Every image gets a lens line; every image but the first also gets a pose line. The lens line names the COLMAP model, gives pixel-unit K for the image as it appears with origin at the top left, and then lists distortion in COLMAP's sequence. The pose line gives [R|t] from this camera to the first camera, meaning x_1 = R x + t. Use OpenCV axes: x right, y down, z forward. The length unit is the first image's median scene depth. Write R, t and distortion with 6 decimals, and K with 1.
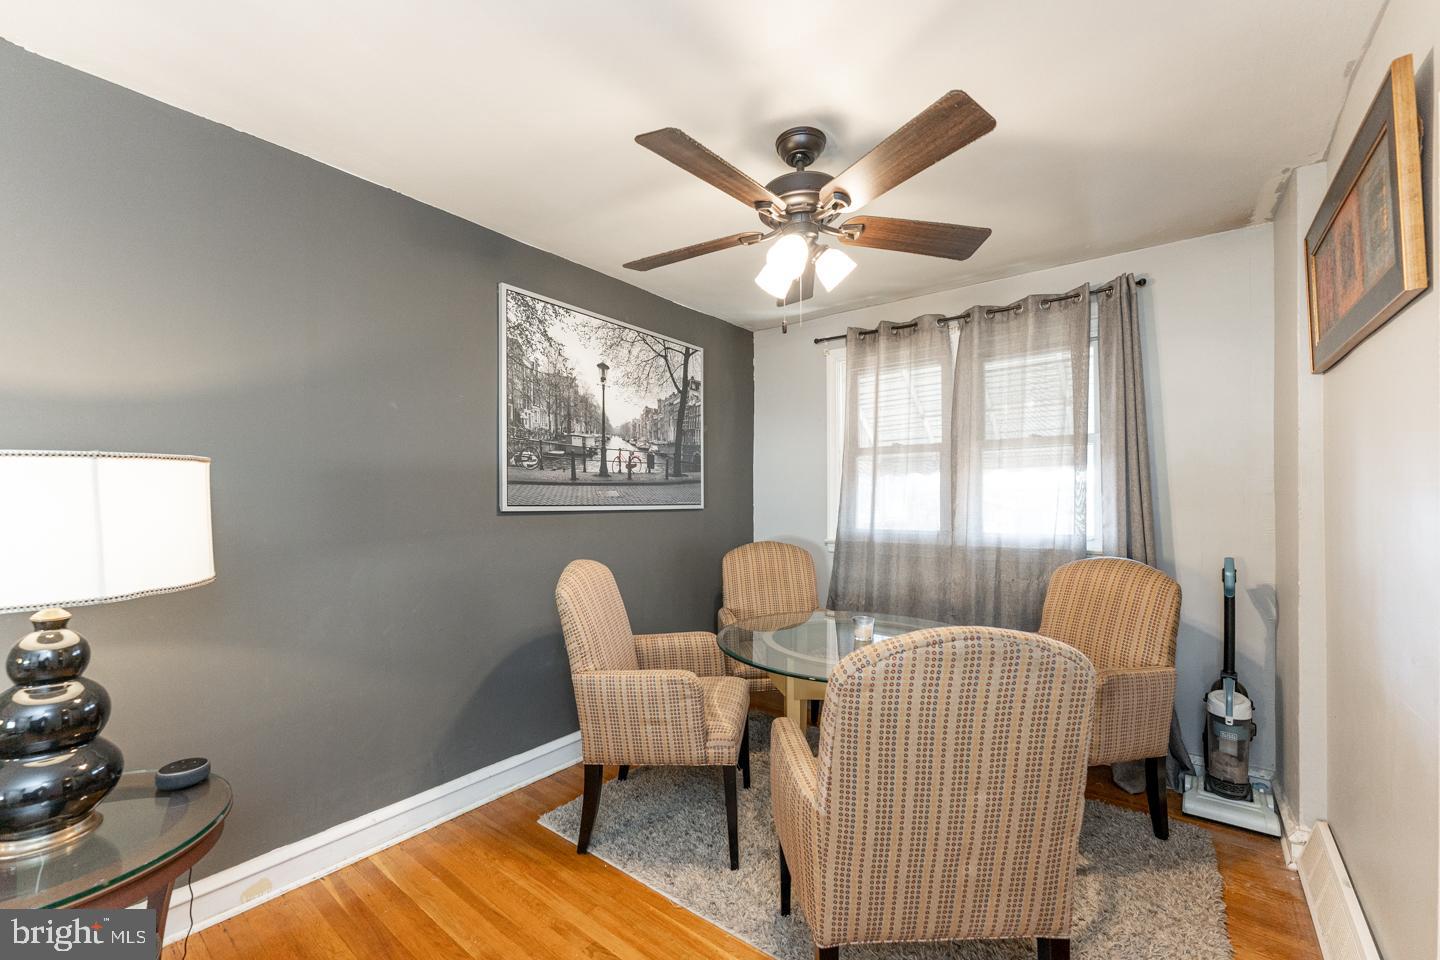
lens RADIAL K [[585.9, 0, 707.0], [0, 585.9, 502.4], [0, 0, 1]] dist [-0.000479, -0.000090]
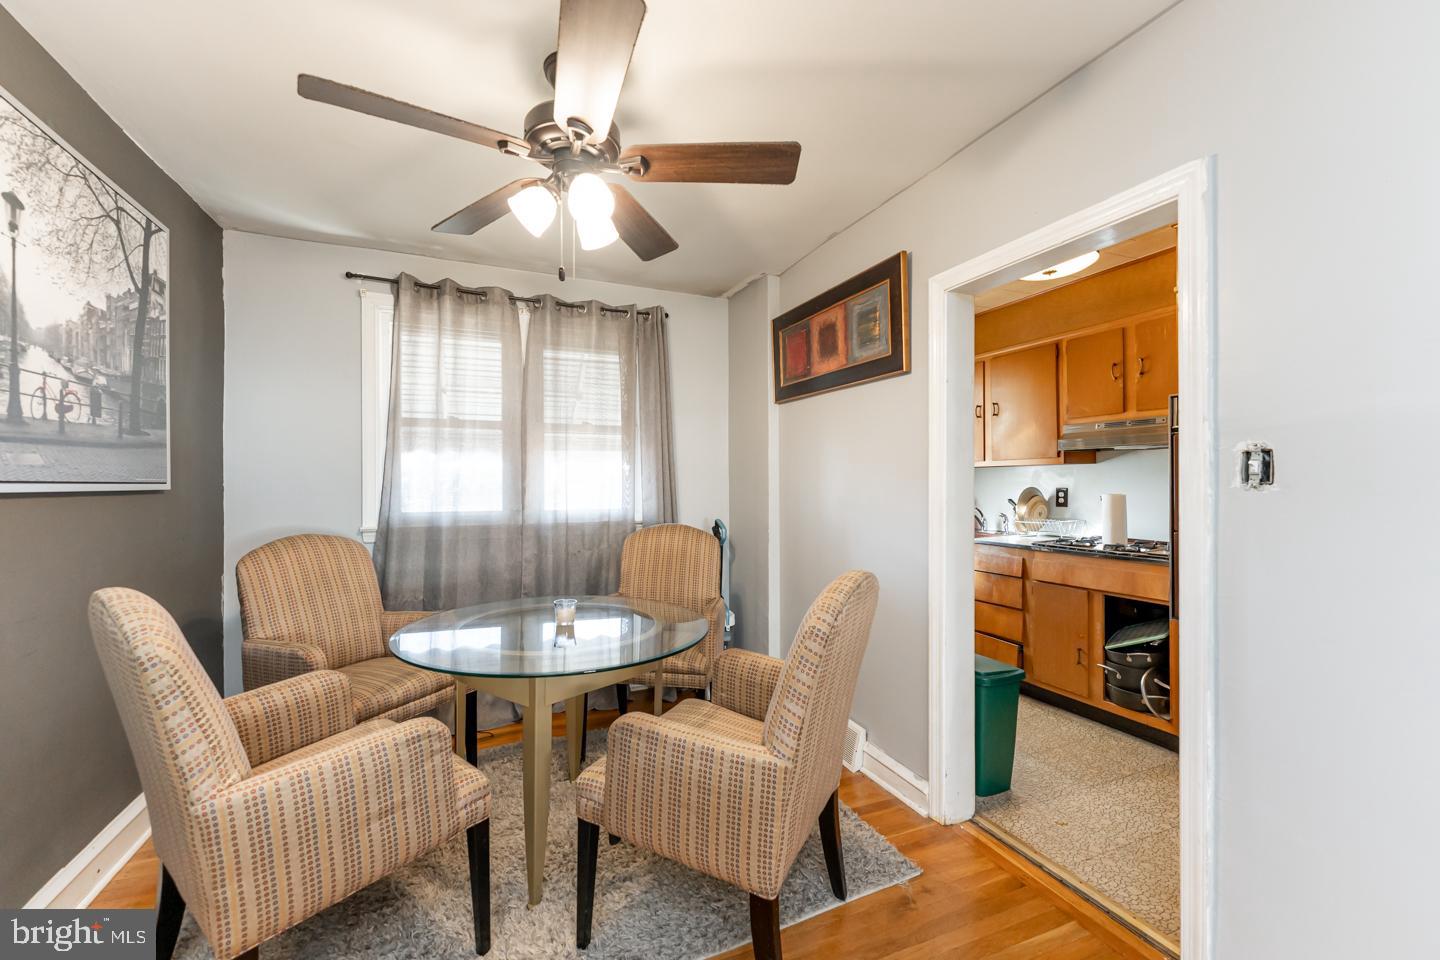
lens RADIAL K [[577.5, 0, 728.1], [0, 577.5, 486.8], [0, 0, 1]] dist [-0.024297, 0.004214]
pose [[0.457923, -0.001869, 0.888990, -0.317791], [0.001080, 0.999998, 0.001546, 0.008432], [-0.888991, 0.000253, 0.457925, 0.247872]]
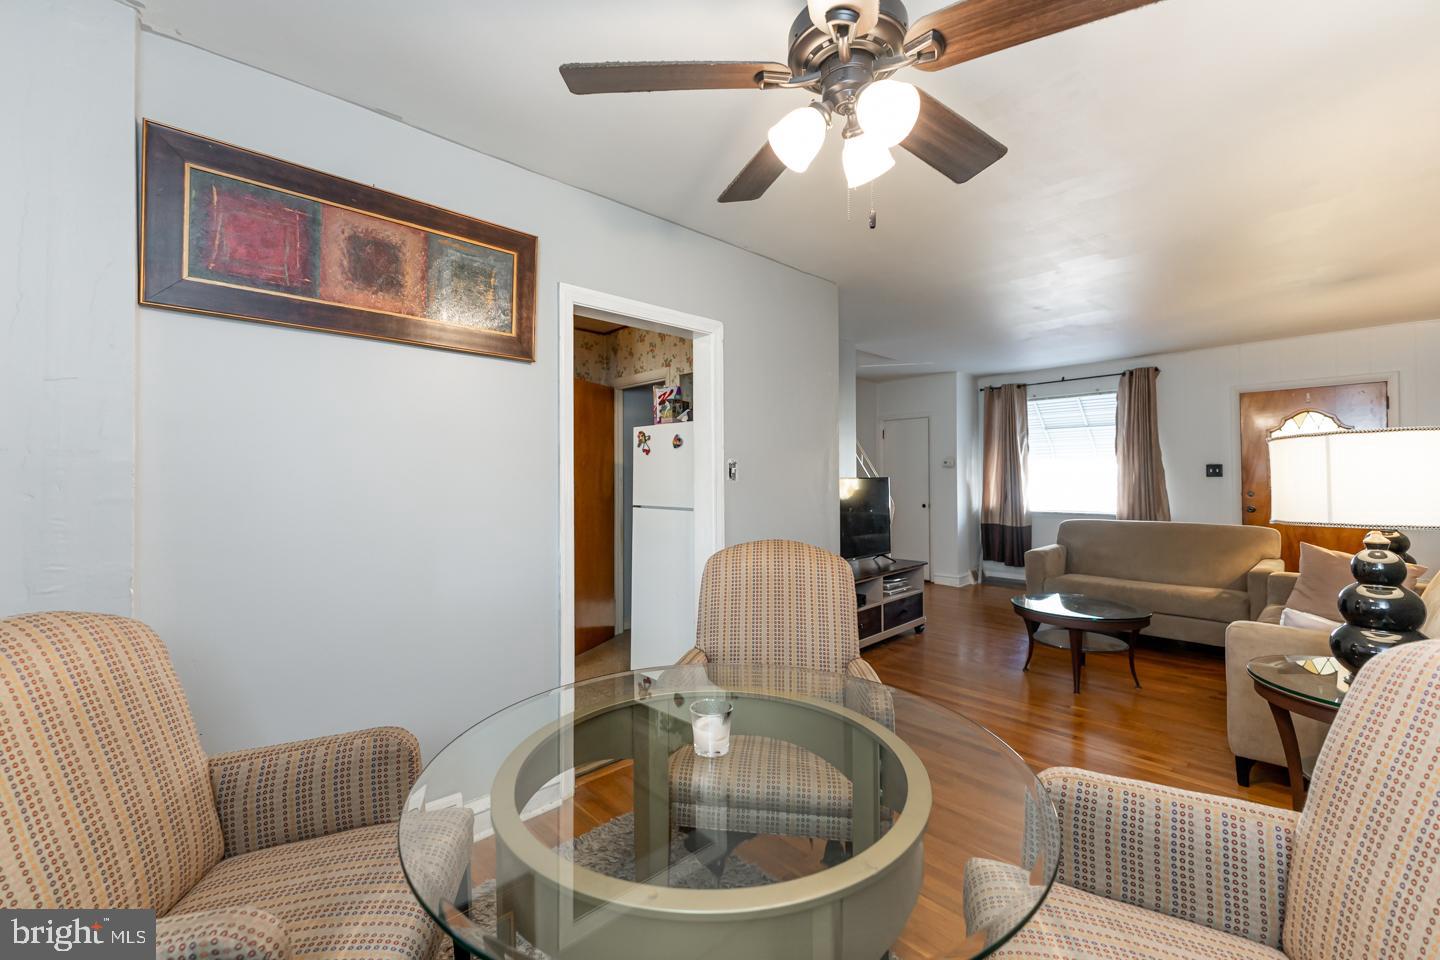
lens RADIAL K [[575.6, 0, 714.6], [0, 575.6, 466.3], [0, 0, 1]] dist [0.000503, 0.000011]
pose [[-0.988361, 0.012974, 0.151575, 0.134487], [0.010393, 0.999787, -0.017813, 0.002743], [-0.151774, -0.016030, -0.988285, 1.064897]]
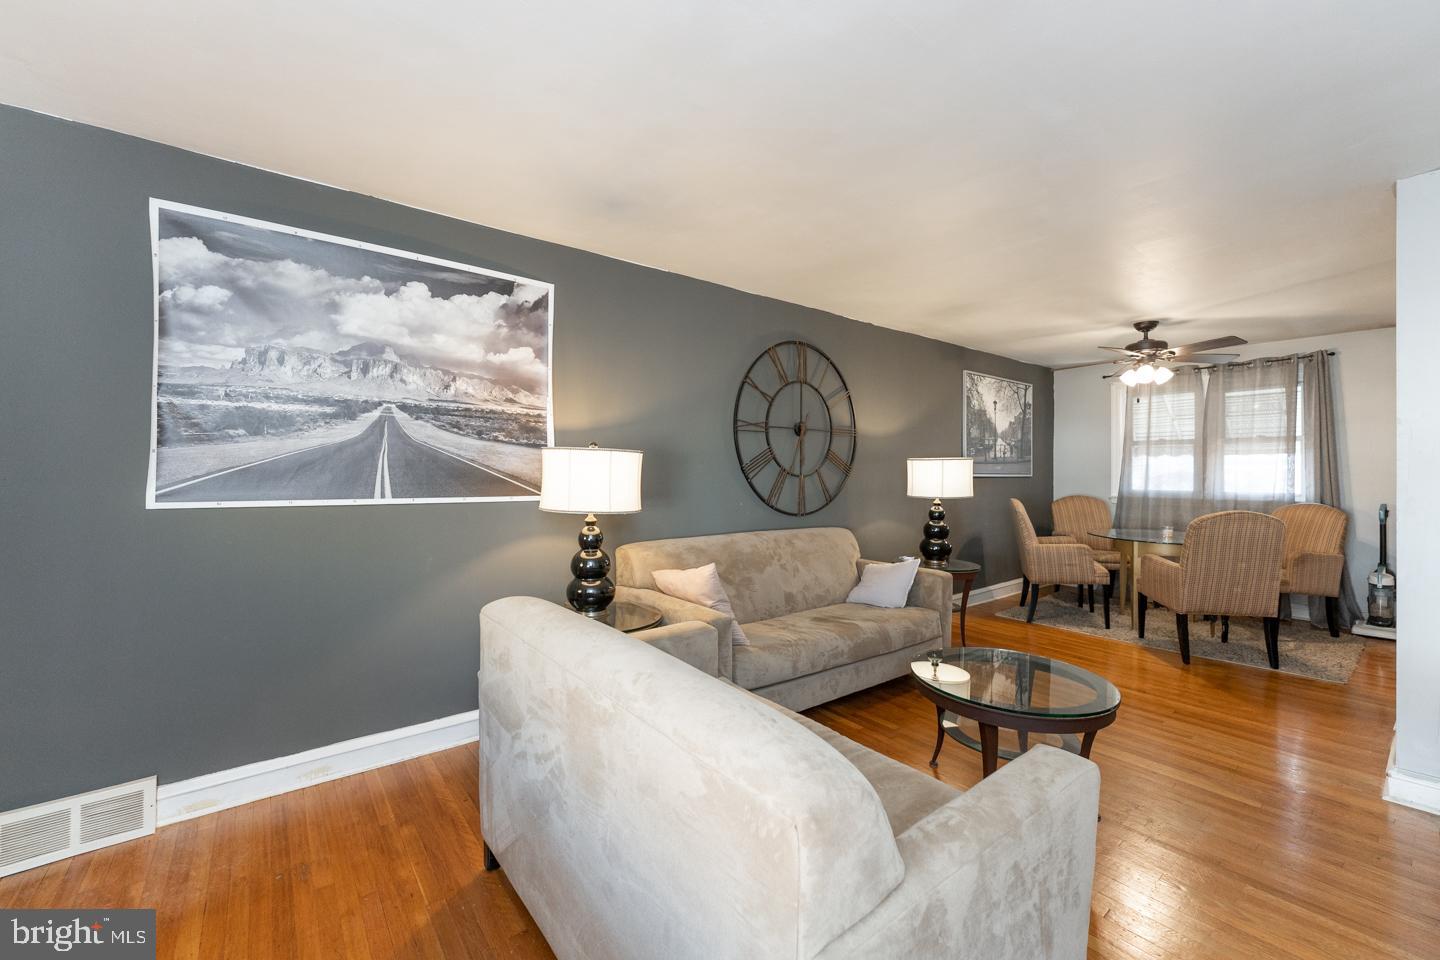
lens RADIAL K [[588.4, 0, 706.8], [0, 588.4, 471.0], [0, 0, 1]] dist [0.001598, 0.000156]
pose [[0.971937, 0.006457, -0.235152, -0.640246], [-0.007212, 0.999971, -0.002350, 0.006548], [0.235130, 0.003980, 0.971956, -1.111176]]
